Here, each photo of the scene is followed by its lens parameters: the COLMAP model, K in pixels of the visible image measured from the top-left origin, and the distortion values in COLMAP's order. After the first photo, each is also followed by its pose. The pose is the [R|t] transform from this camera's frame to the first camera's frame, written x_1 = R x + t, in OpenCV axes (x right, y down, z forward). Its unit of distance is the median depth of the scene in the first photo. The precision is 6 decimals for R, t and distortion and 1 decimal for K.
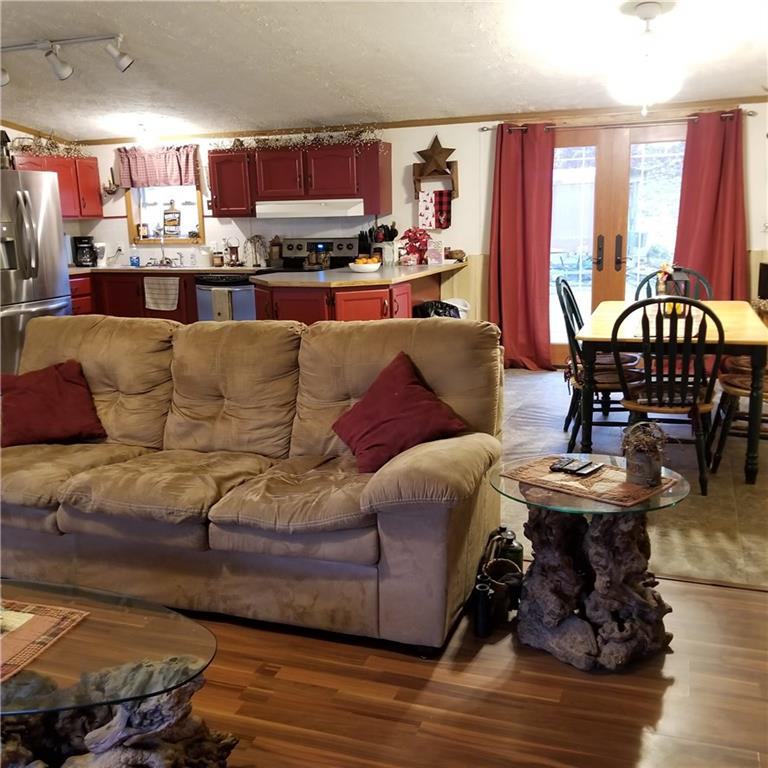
lens RADIAL K [[789.9, 0, 398.2], [0, 789.9, 375.0], [0, 0, 1]] dist [0.099389, -0.188509]
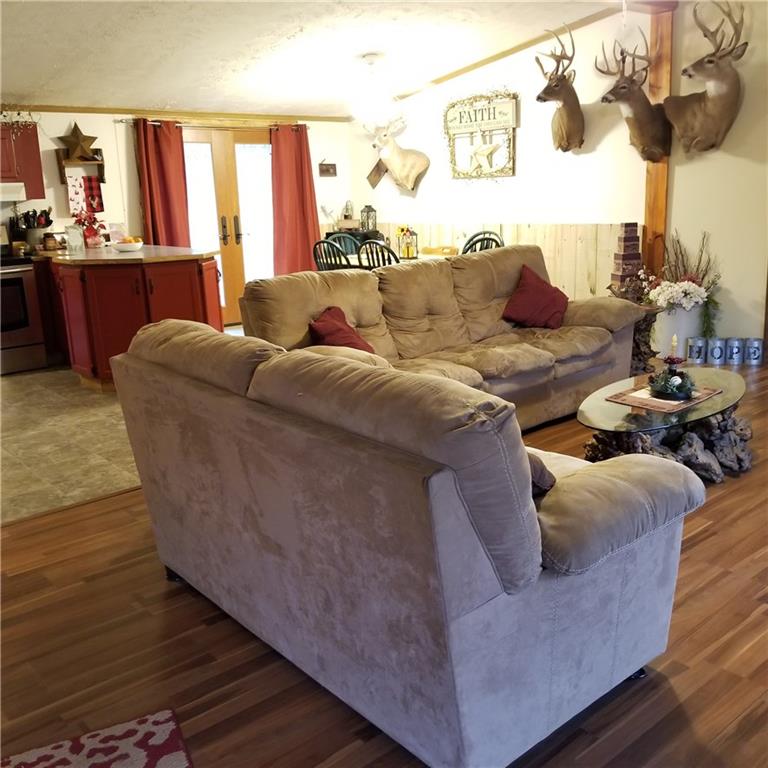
lens RADIAL K [[789.9, 0, 398.2], [0, 789.9, 375.0], [0, 0, 1]] dist [0.099389, -0.188509]
pose [[0.483498, -0.193562, 0.853677, -0.660201], [0.192862, 0.974836, 0.111802, -0.017396], [-0.853835, 0.110586, 0.508661, 0.146250]]
